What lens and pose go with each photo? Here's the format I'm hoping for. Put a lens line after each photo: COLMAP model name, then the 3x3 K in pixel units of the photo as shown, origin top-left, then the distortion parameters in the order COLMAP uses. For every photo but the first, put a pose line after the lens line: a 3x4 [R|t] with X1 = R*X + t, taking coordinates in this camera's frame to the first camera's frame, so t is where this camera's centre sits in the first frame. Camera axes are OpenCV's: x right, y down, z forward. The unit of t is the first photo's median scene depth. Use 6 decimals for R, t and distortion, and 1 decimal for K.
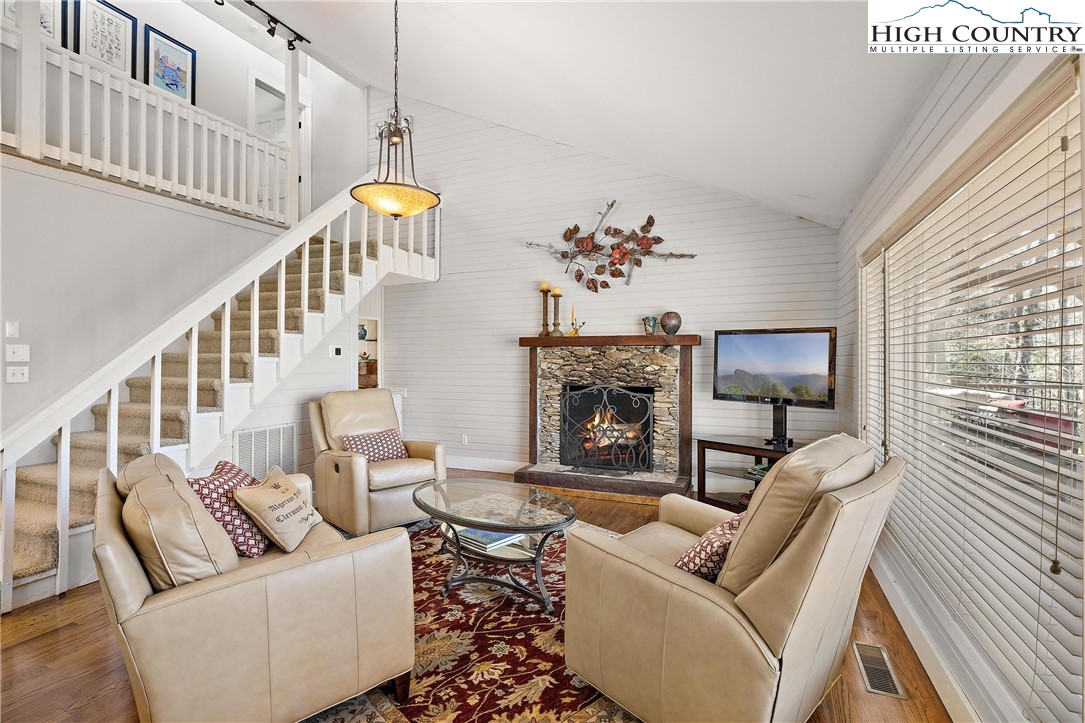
lens RADIAL K [[500.2, 0, 544.3], [0, 500.2, 361.8], [0, 0, 1]] dist [-0.011244, 0.002263]
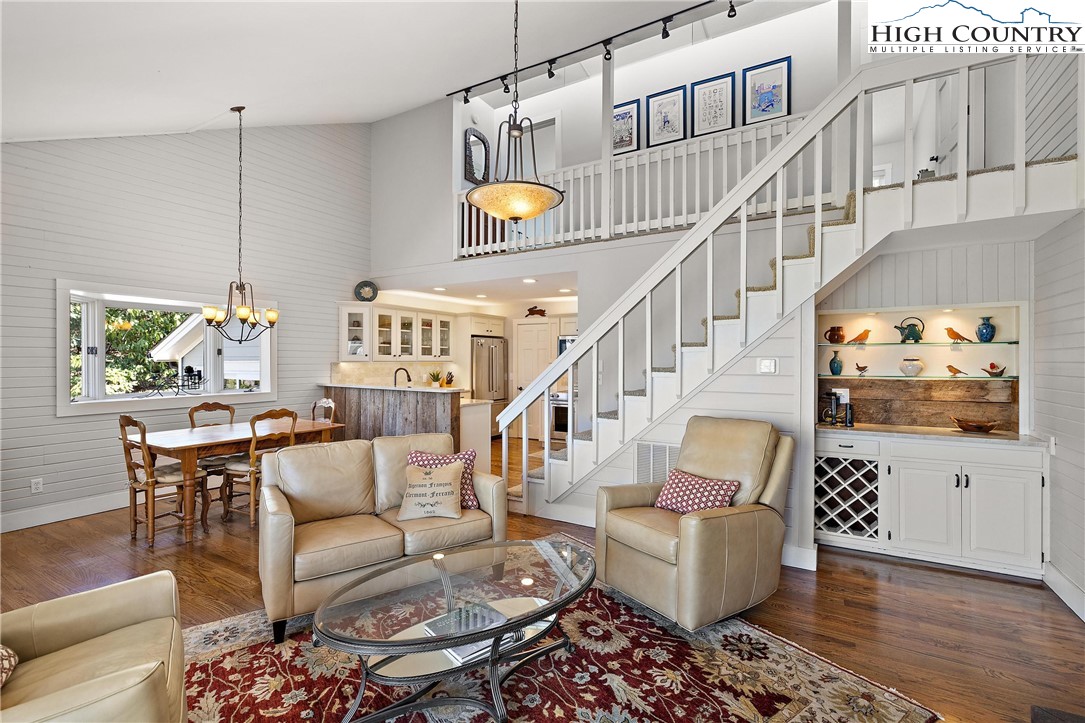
lens RADIAL K [[484.6, 0, 544.3], [0, 484.6, 358.6], [0, 0, 1]] dist [-0.002478, 0.001319]
pose [[-0.132219, -0.001036, -0.991220, 0.456032], [-0.007289, 0.999973, -0.000072, -0.037031], [0.991194, 0.007216, -0.132223, 0.958924]]
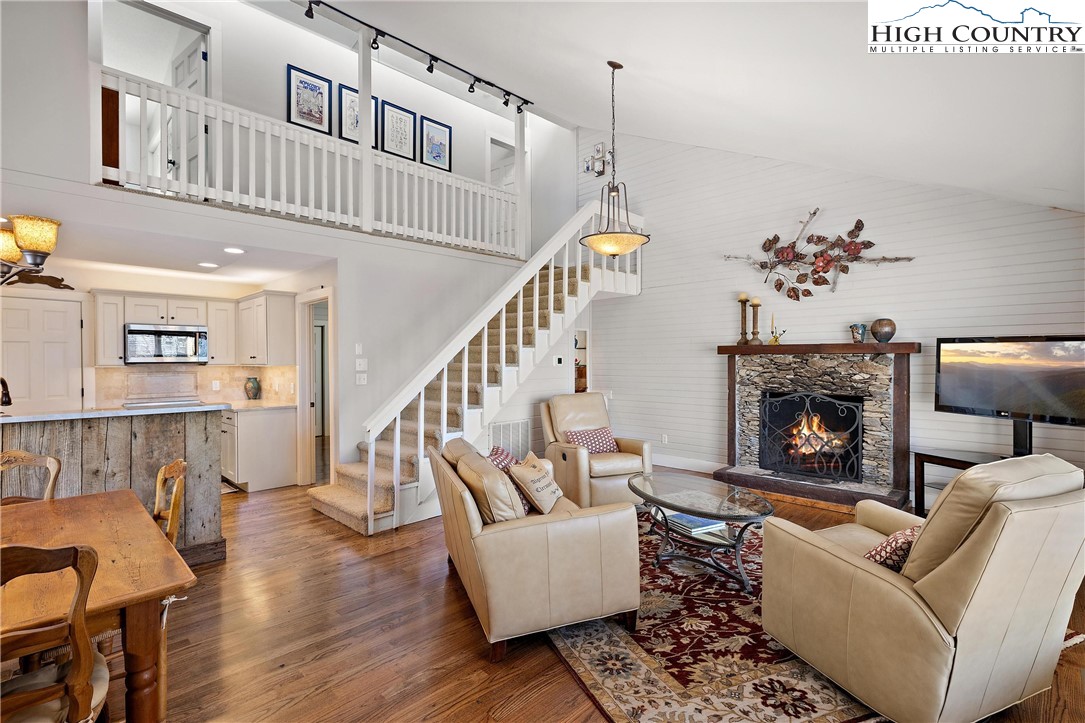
lens RADIAL K [[500.2, 0, 544.9], [0, 500.2, 360.9], [0, 0, 1]] dist [-0.011244, 0.002263]
pose [[0.930029, -0.002253, -0.367479, -0.001904], [0.002893, 0.999995, 0.001192, -0.027694], [0.367474, -0.002172, 0.930031, -0.176533]]
